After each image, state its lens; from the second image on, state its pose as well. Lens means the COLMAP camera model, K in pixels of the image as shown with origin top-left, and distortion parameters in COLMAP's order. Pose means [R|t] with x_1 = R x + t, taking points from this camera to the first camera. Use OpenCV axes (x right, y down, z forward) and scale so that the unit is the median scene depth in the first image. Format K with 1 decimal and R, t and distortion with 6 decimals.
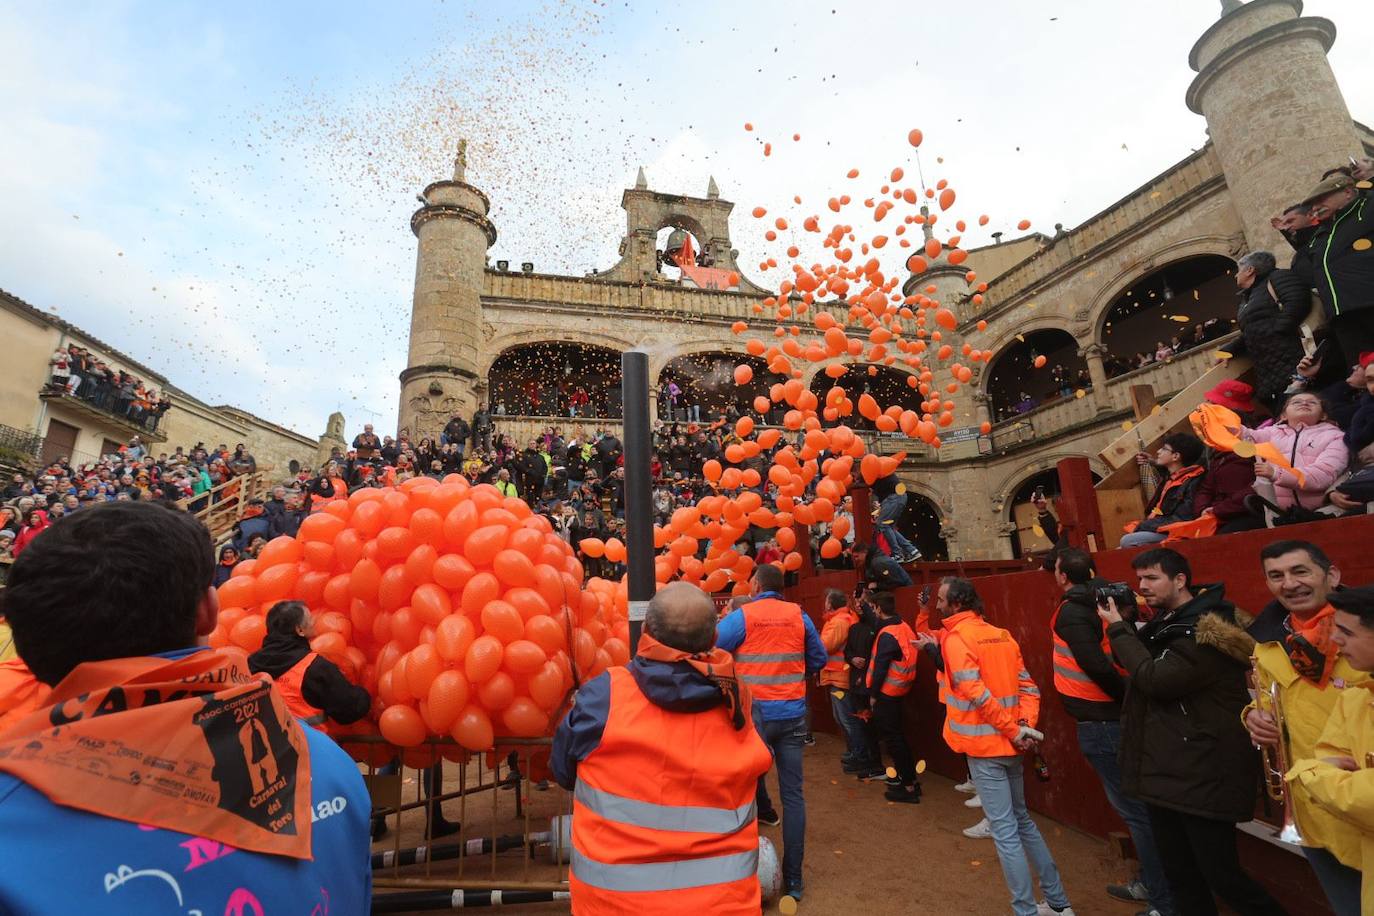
lens RADIAL K [[633.0, 0, 677.8], [0, 633.0, 451.6], [0, 0, 1]] dist [-0.069304, 0.029399]
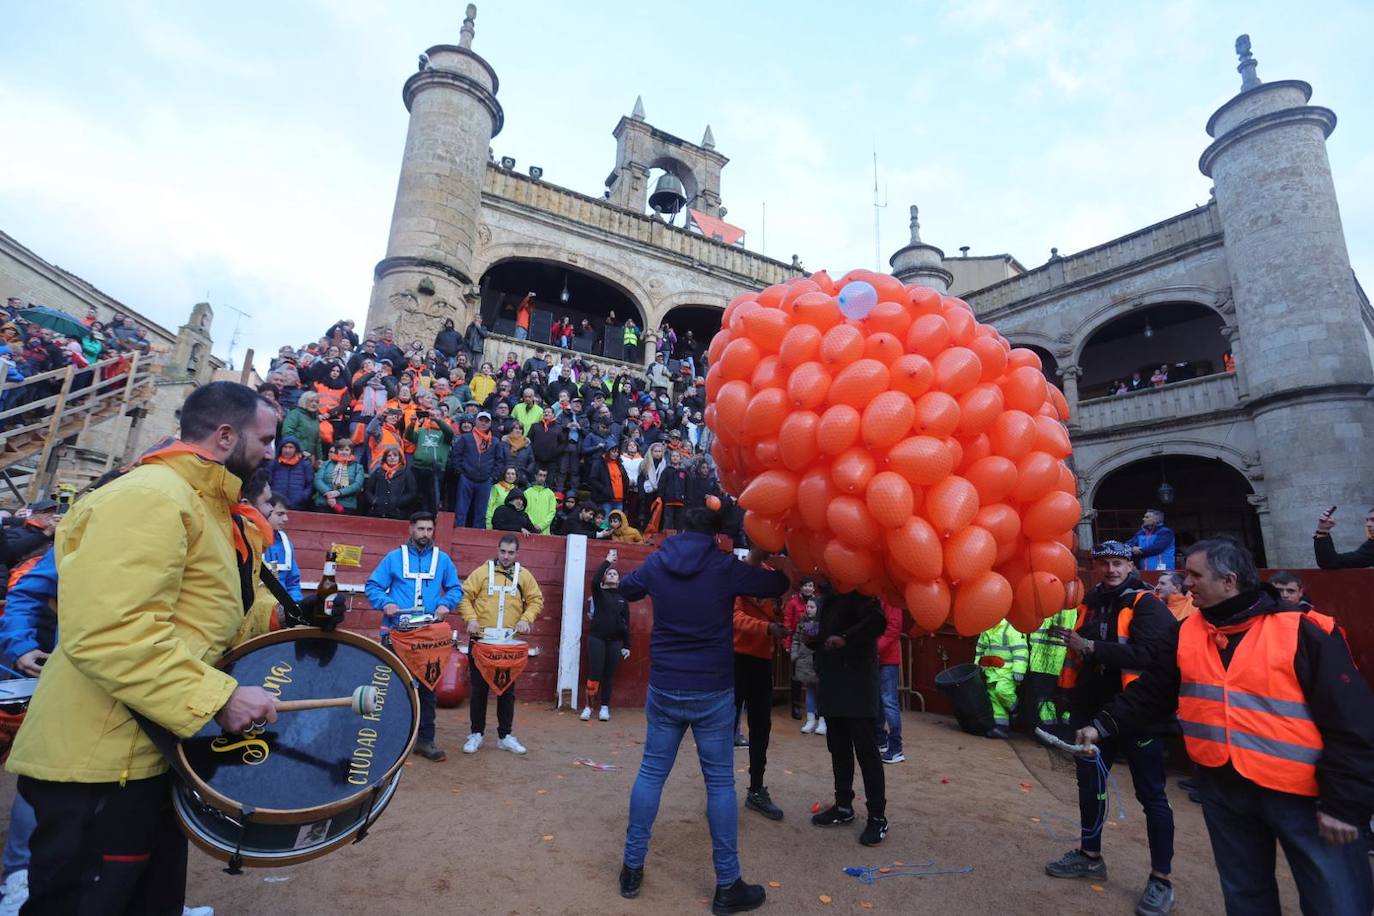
lens RADIAL K [[633.0, 0, 677.8], [0, 633.0, 451.6], [0, 0, 1]] dist [-0.069304, 0.029399]
pose [[0.965842, 0.137469, 0.219661, -0.187614], [-0.148235, 0.988394, 0.033223, 0.035414], [-0.212545, -0.064649, 0.975010, 0.082626]]
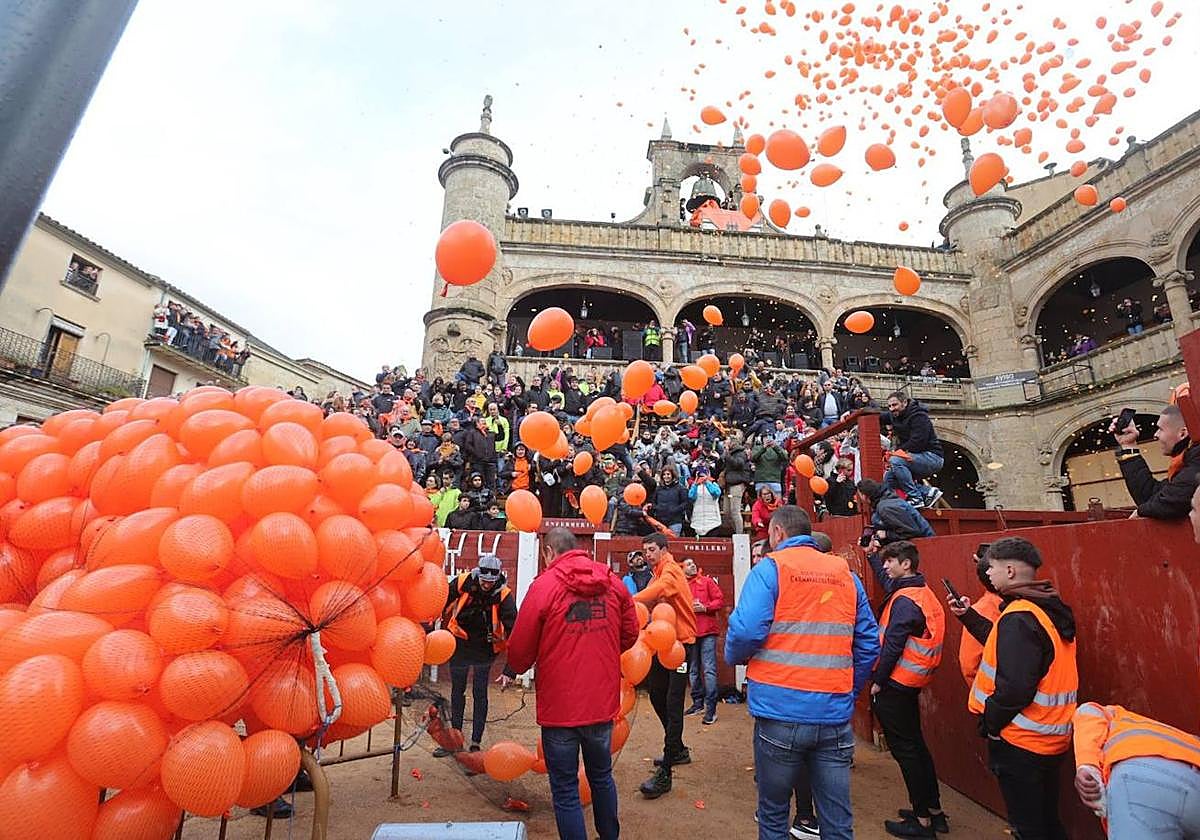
lens RADIAL K [[578.3, 0, 619.8], [0, 578.3, 415.6], [0, 0, 1]] dist [-0.070150, 0.029539]
pose [[0.985716, 0.012006, -0.167989, 0.039361], [-0.009753, 0.999851, 0.014228, 0.021718], [0.168134, -0.012386, 0.985686, 0.096122]]
